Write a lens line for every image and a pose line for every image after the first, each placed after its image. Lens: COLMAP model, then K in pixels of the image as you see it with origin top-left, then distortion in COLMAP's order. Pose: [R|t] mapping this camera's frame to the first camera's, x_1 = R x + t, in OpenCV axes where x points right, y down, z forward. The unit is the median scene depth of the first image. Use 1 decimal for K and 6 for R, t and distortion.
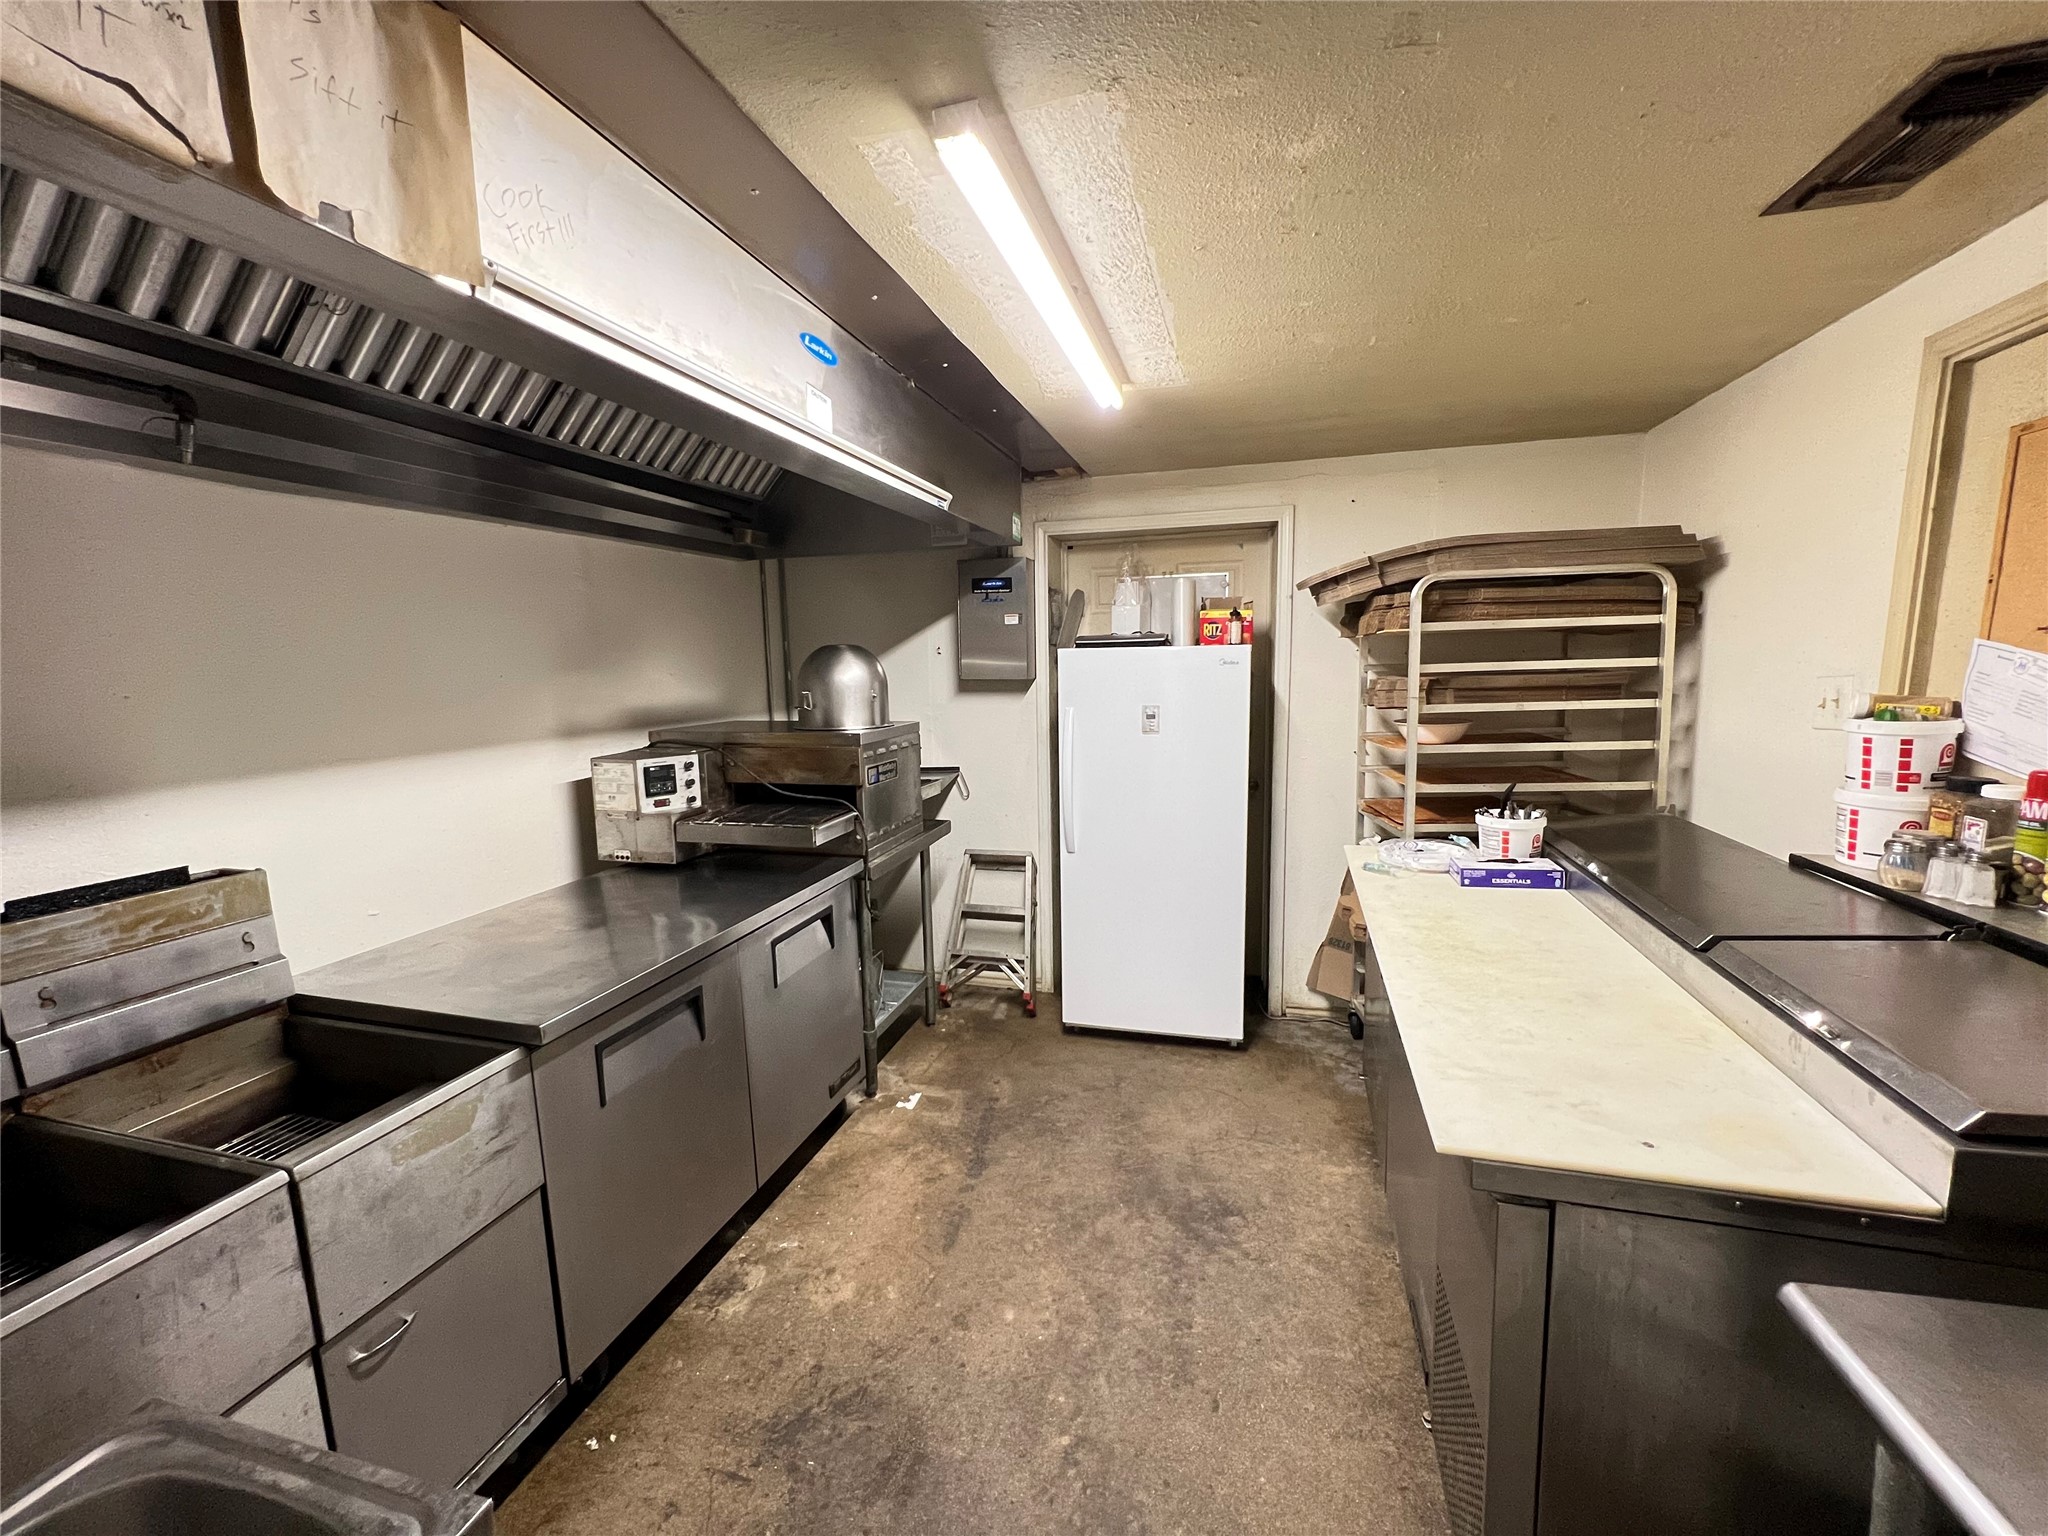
lens RADIAL K [[816.7, 0, 1023.3], [0, 816.7, 771.3], [0, 0, 1]] dist [-0.001852, 0.000172]
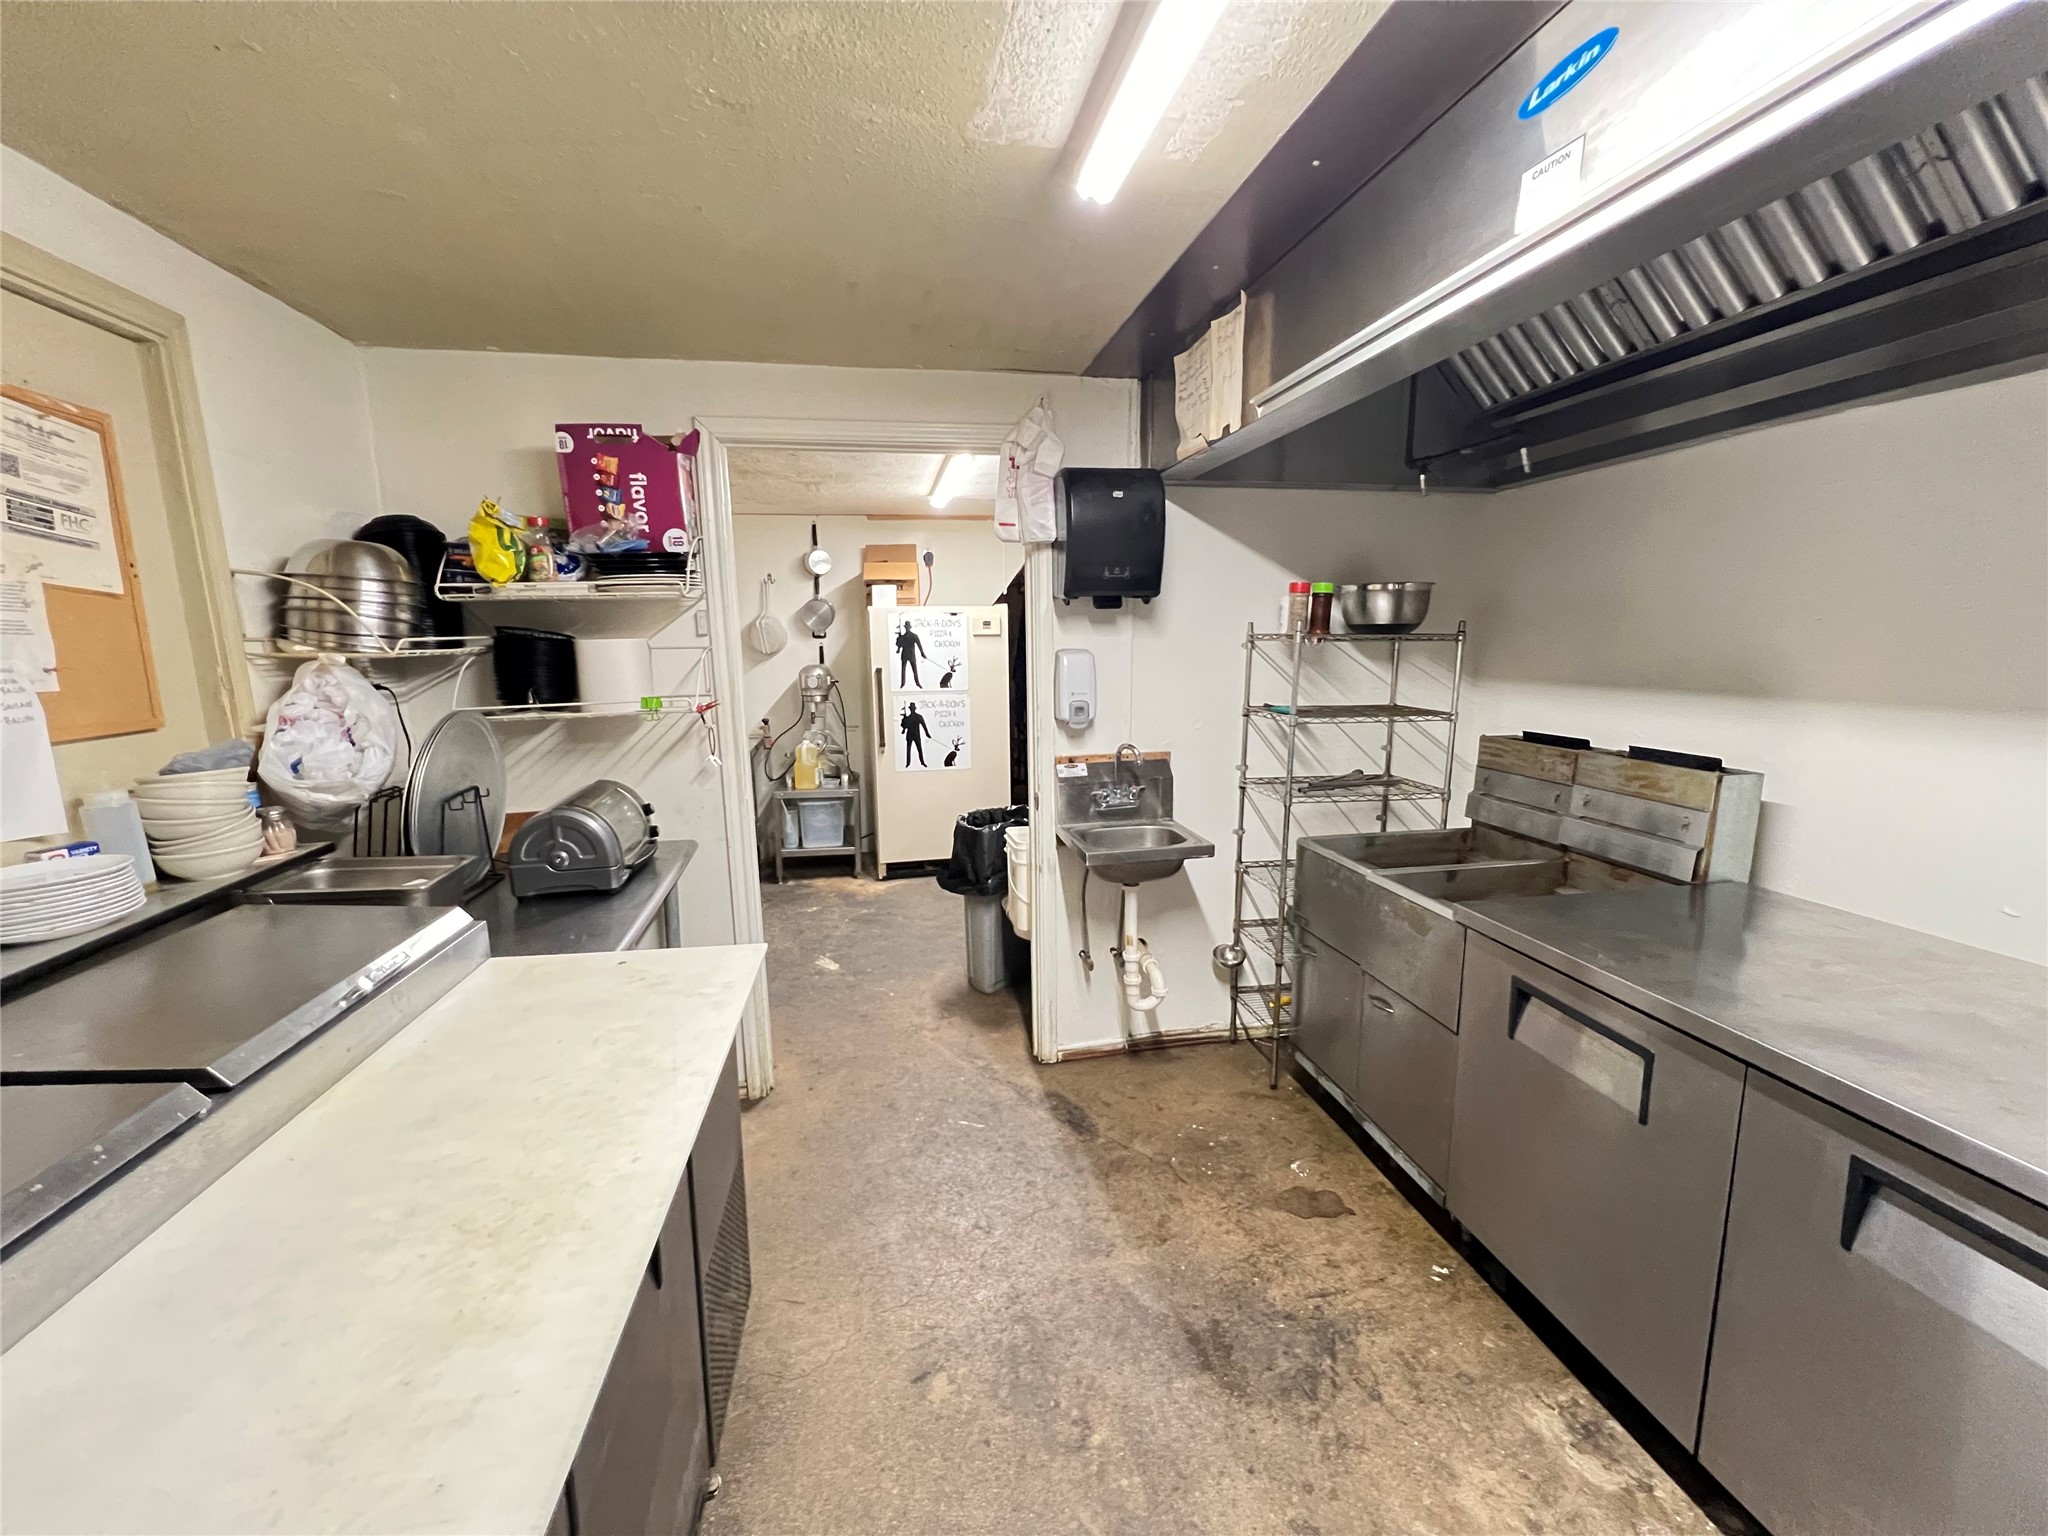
lens RADIAL K [[816.7, 0, 1024.1], [0, 816.7, 774.4], [0, 0, 1]] dist [-0.001852, 0.000172]
pose [[-0.891415, 0.115657, -0.438182, 0.325830], [-0.024923, 0.952912, 0.302221, -0.147633], [0.452503, 0.280325, -0.846557, 1.112285]]
